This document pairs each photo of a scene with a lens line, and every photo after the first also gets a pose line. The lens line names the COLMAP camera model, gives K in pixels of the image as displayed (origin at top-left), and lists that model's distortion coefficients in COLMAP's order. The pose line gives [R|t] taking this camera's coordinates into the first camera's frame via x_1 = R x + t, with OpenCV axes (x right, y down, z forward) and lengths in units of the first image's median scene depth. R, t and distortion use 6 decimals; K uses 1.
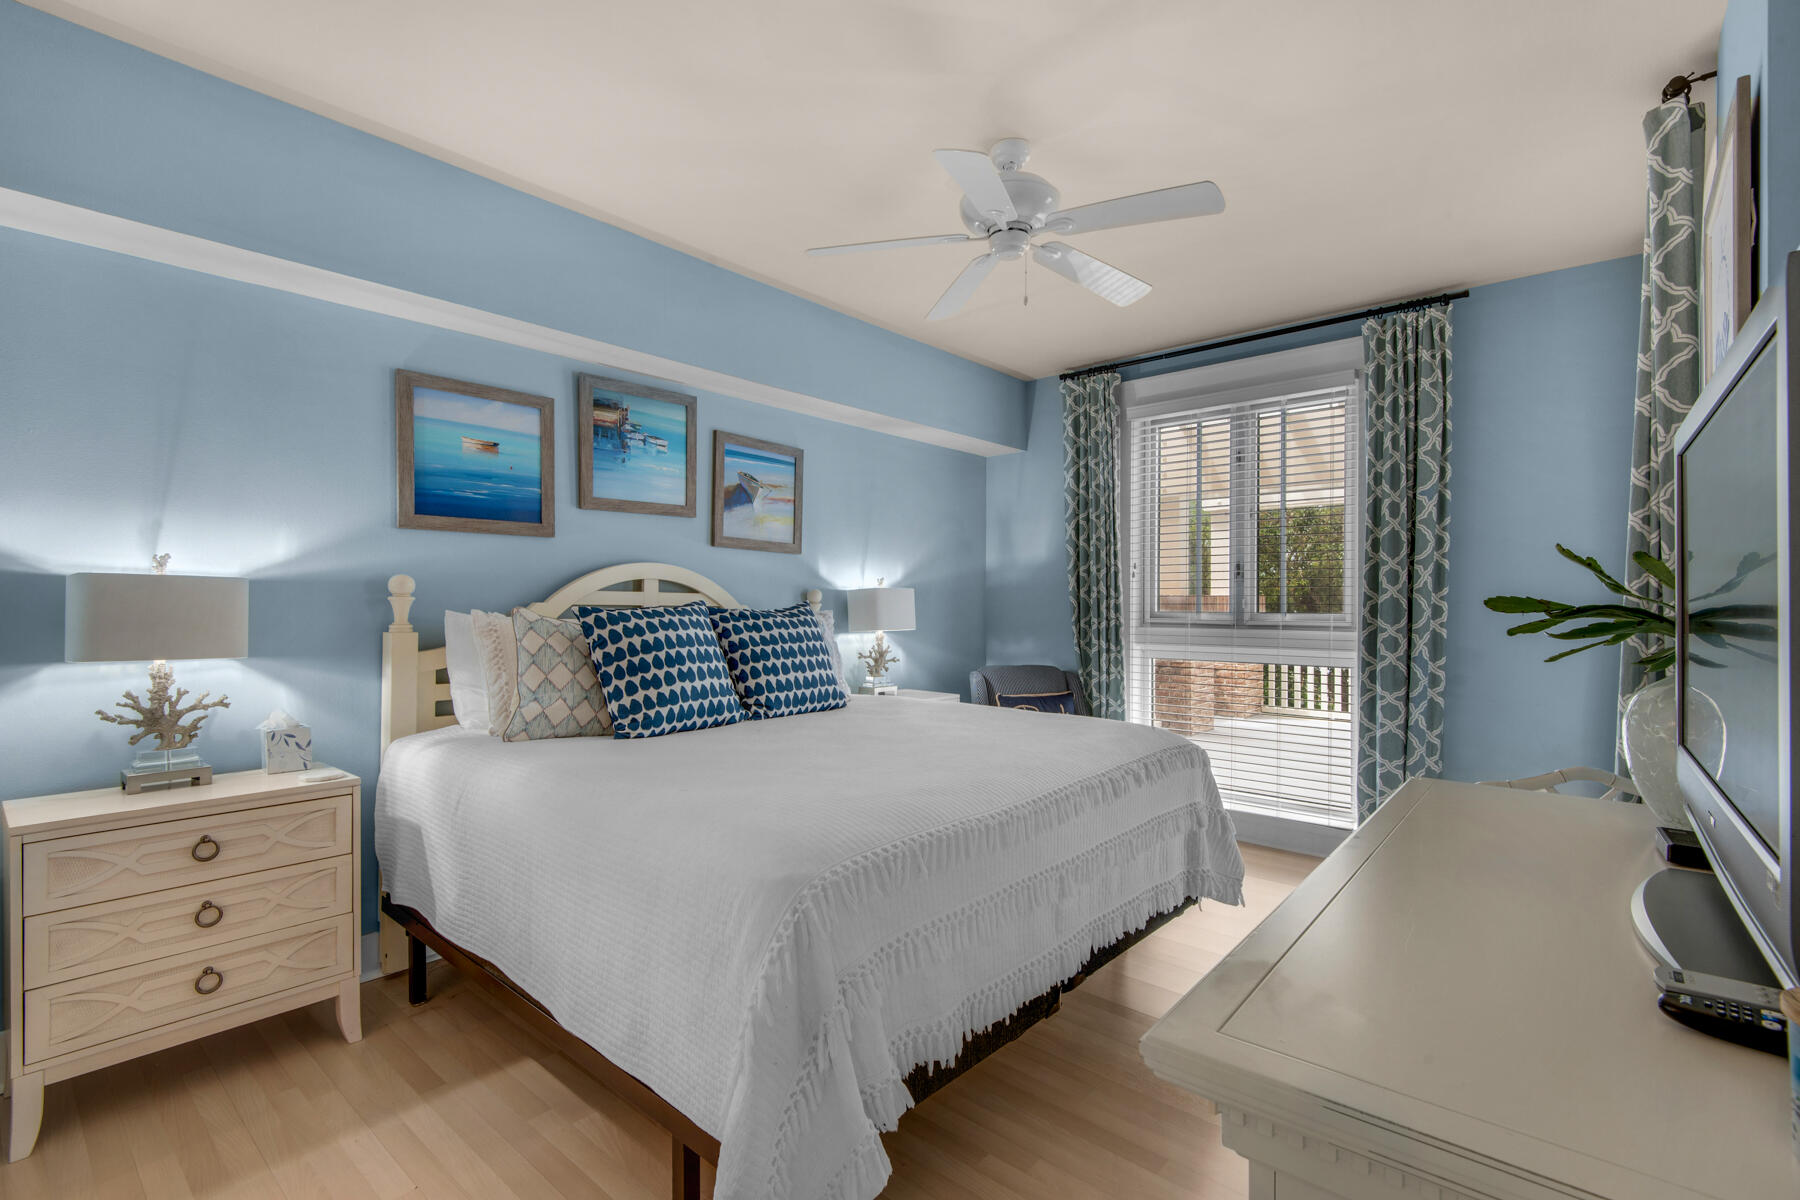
lens RADIAL K [[808.1, 0, 882.9], [0, 808.1, 593.8], [0, 0, 1]] dist [0.001283, -0.001244]
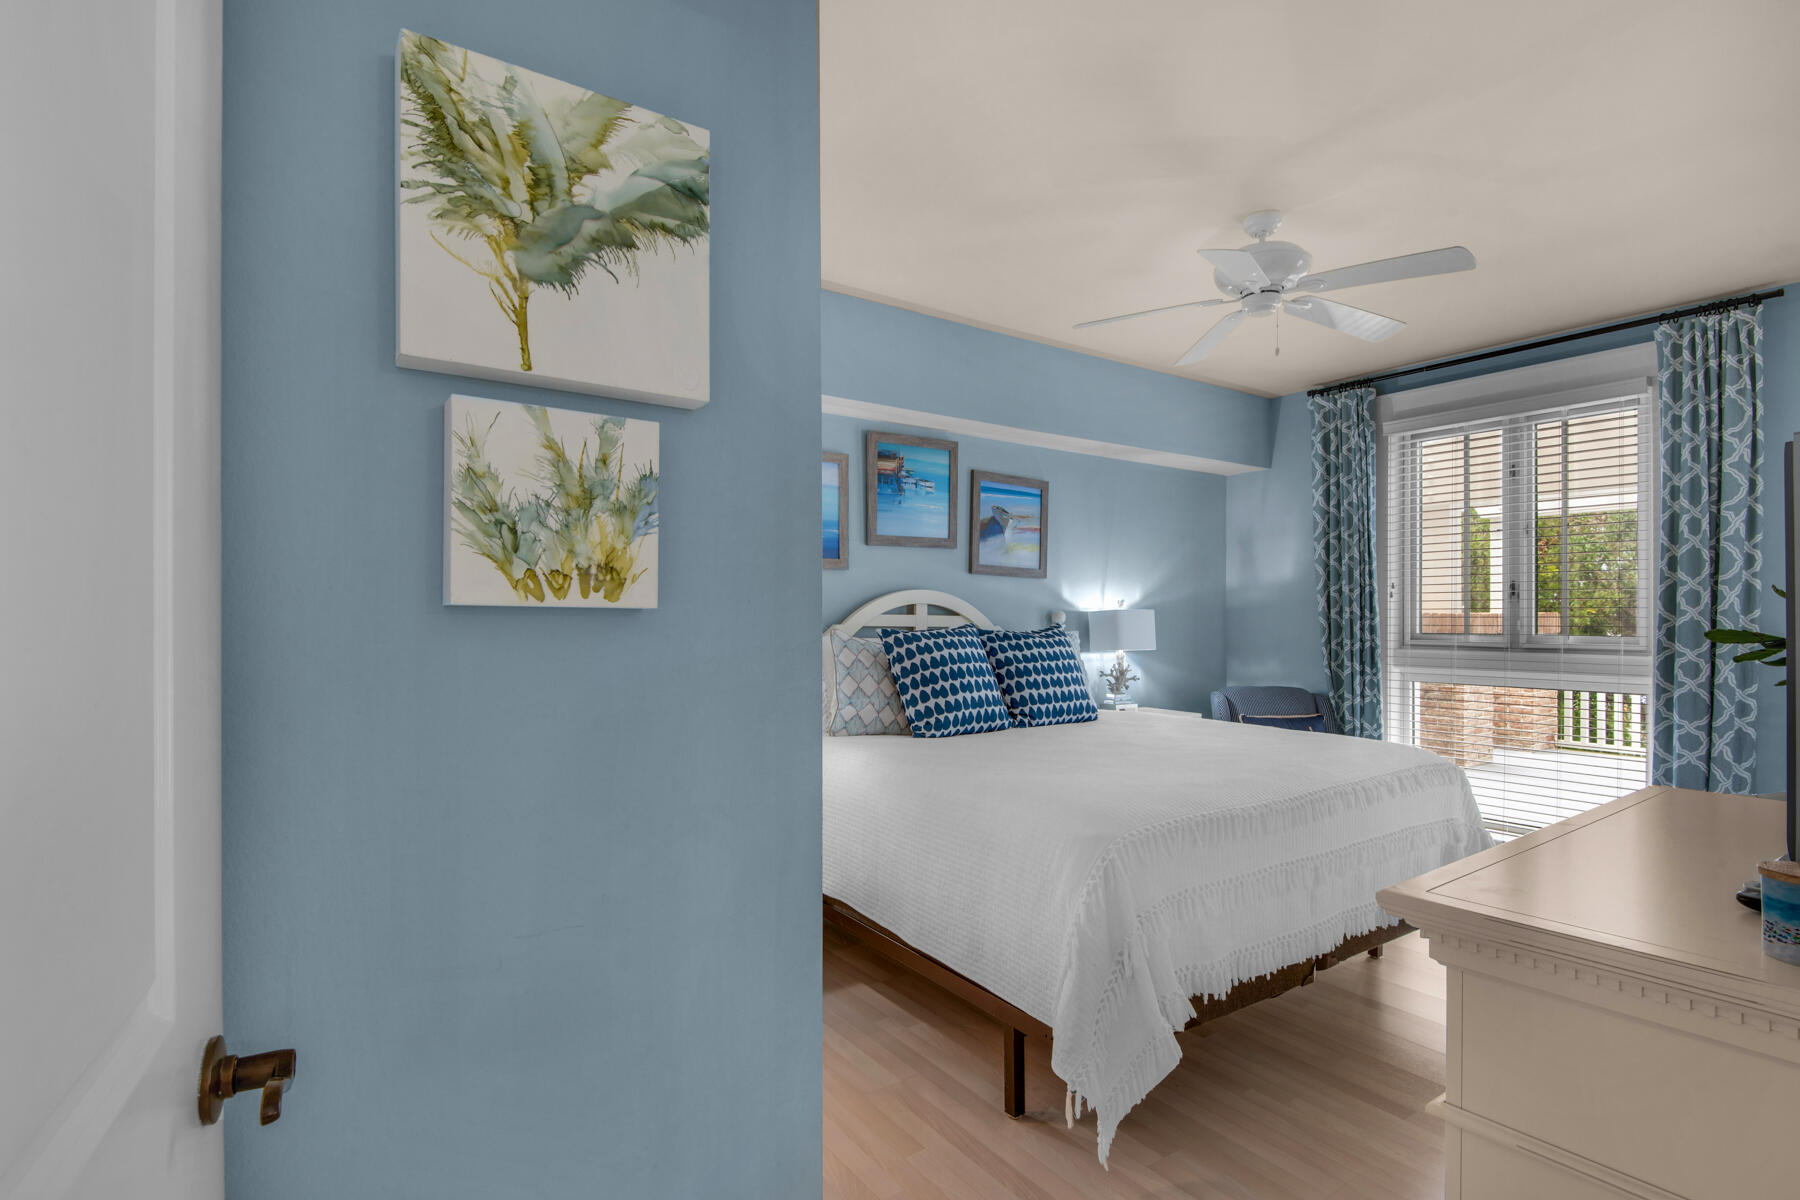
lens RADIAL K [[860.6, 0, 868.2], [0, 860.6, 608.7], [0, 0, 1]] dist [-0.012904, -0.006220]
pose [[0.968163, -0.002052, -0.250312, -0.051465], [0.002158, 0.999998, 0.000150, -0.010909], [0.250311, -0.000685, 0.968165, -0.192211]]
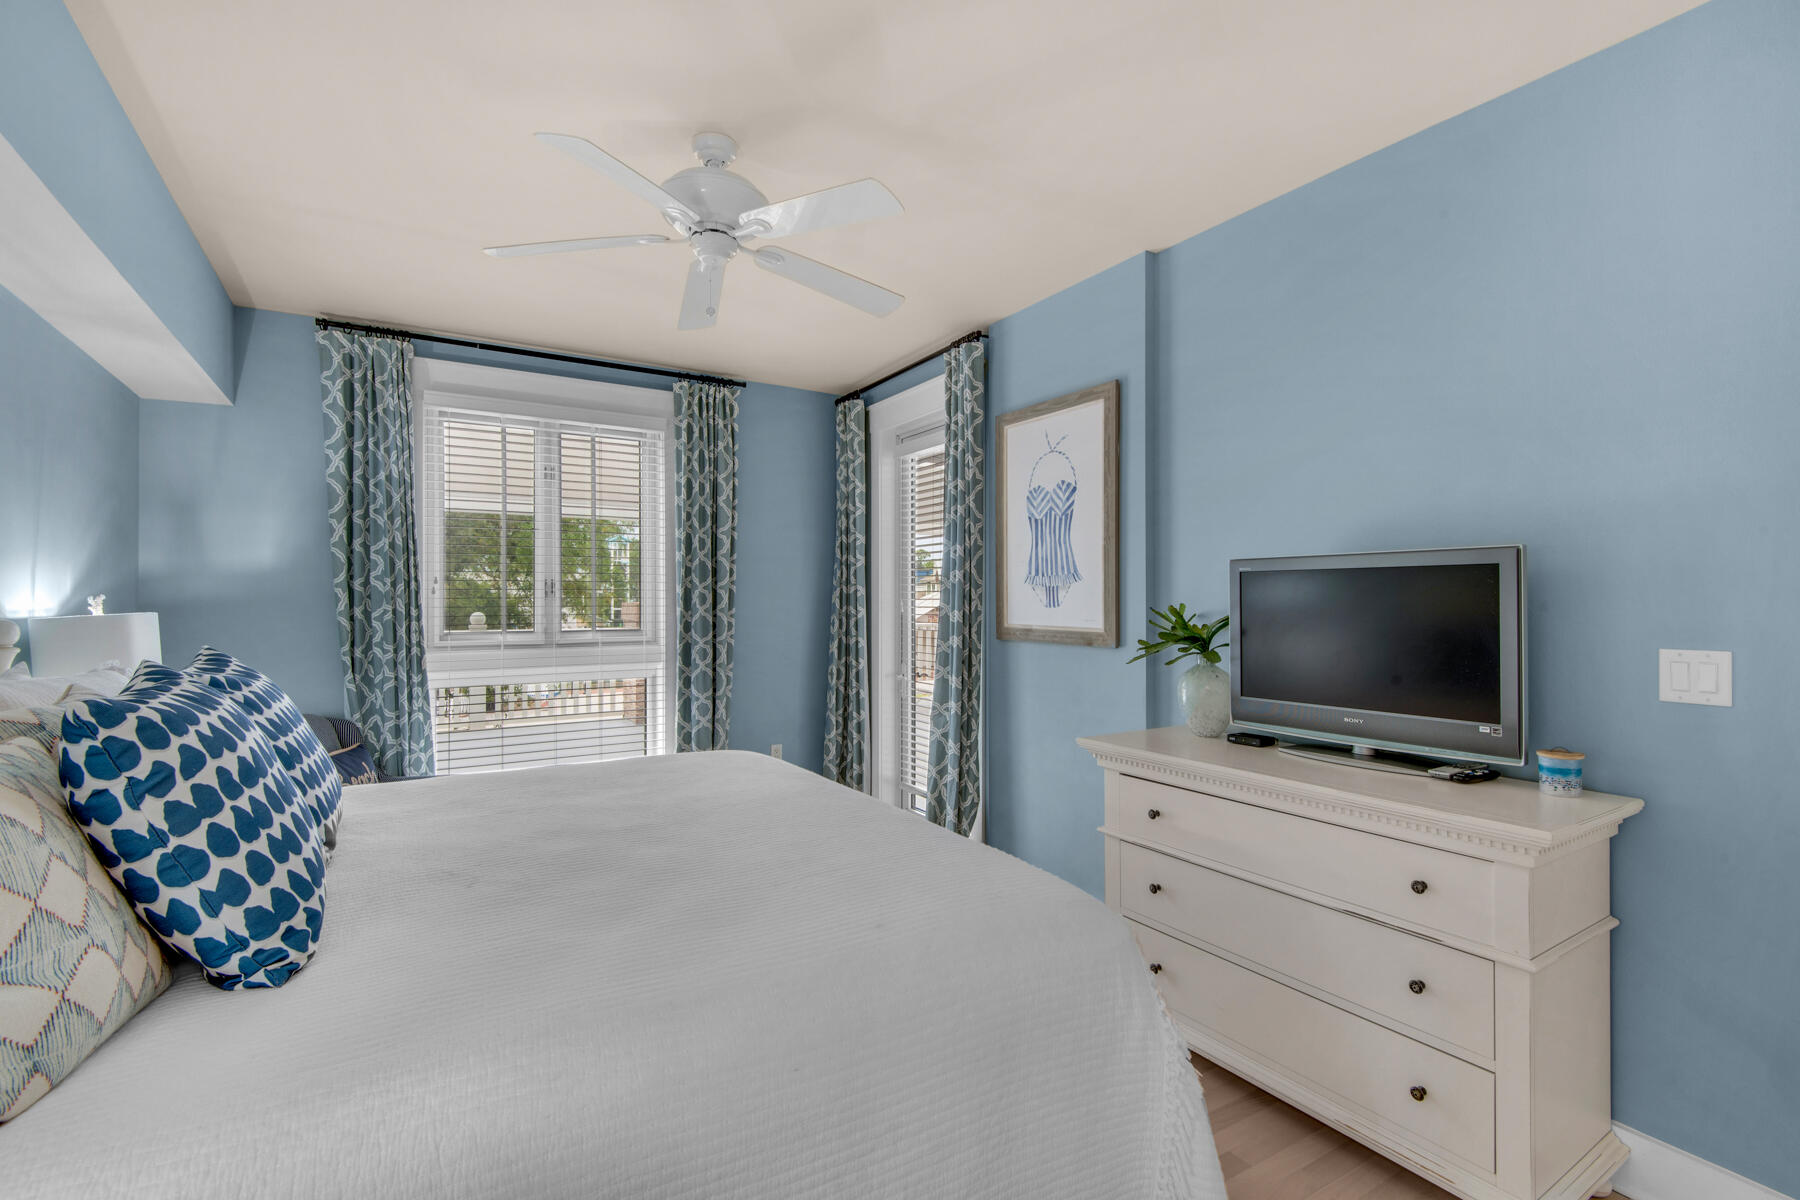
lens RADIAL K [[808.1, 0, 898.4], [0, 808.1, 596.1], [0, 0, 1]] dist [0.001283, -0.001244]
pose [[0.278873, 0.002982, 0.960323, -0.467934], [-0.007974, 0.999968, -0.000790, -0.027104], [-0.960295, -0.007438, 0.278887, 0.383215]]
